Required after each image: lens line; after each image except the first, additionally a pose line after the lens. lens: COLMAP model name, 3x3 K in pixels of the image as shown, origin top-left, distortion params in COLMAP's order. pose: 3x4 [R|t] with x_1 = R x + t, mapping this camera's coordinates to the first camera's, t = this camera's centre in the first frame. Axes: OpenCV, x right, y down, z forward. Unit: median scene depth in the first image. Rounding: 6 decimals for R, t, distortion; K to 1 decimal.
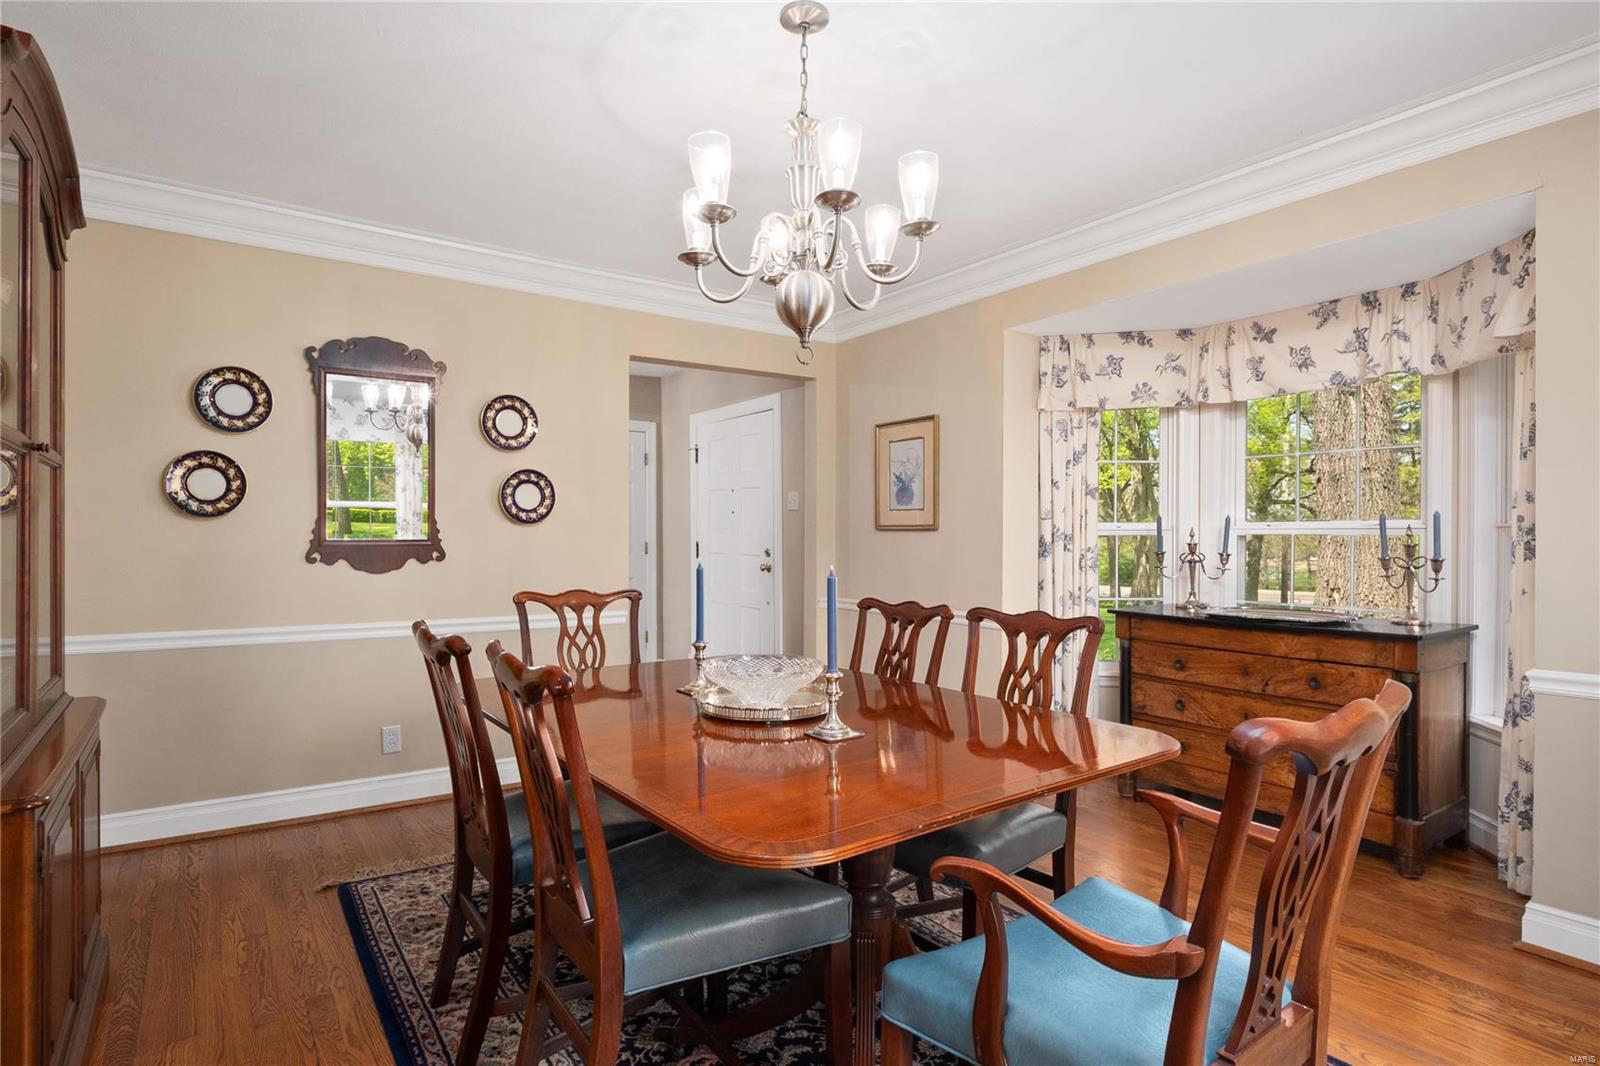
lens RADIAL K [[870.6, 0, 794.4], [0, 870.6, 547.8], [0, 0, 1]] dist [-0.018425, -0.000535]
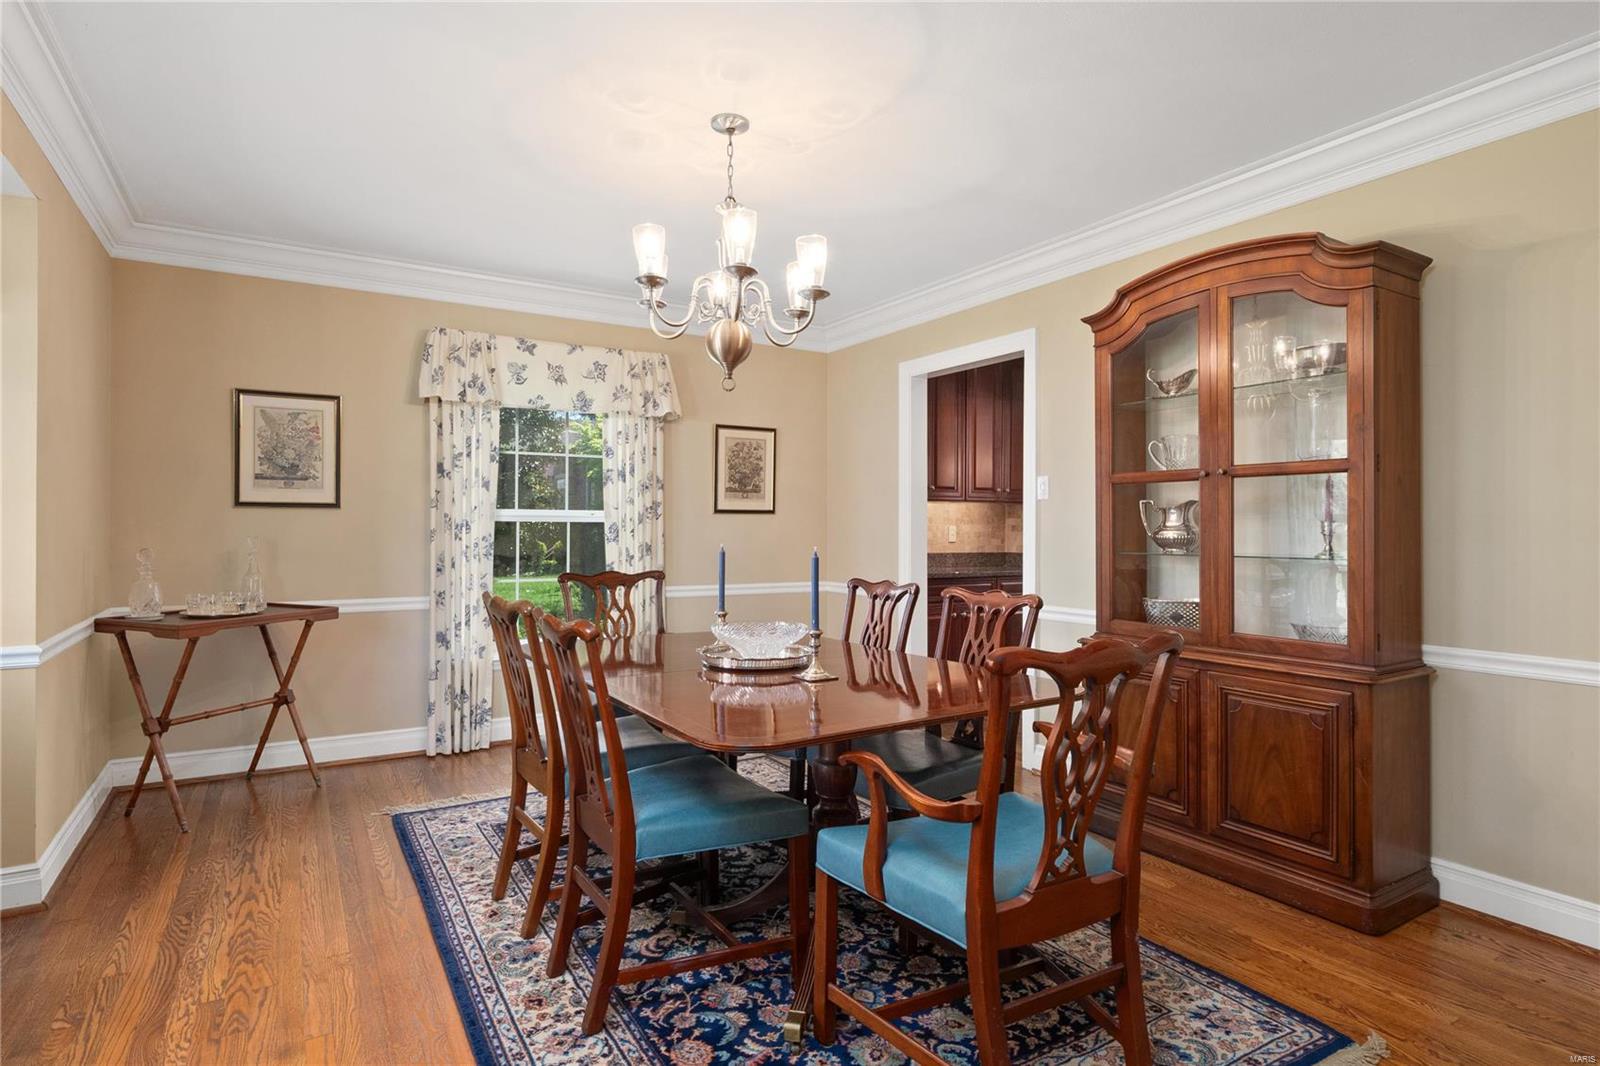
lens RADIAL K [[826.2, 0, 800.0], [0, 826.2, 533.0], [0, 0, 1]] dist [-0.002934, -0.000281]
pose [[0.998911, 0.000229, -0.046663, 0.071930], [-0.000228, 1.000000, 0.000014, -0.000145], [0.046663, -0.000003, 0.998911, -0.095485]]
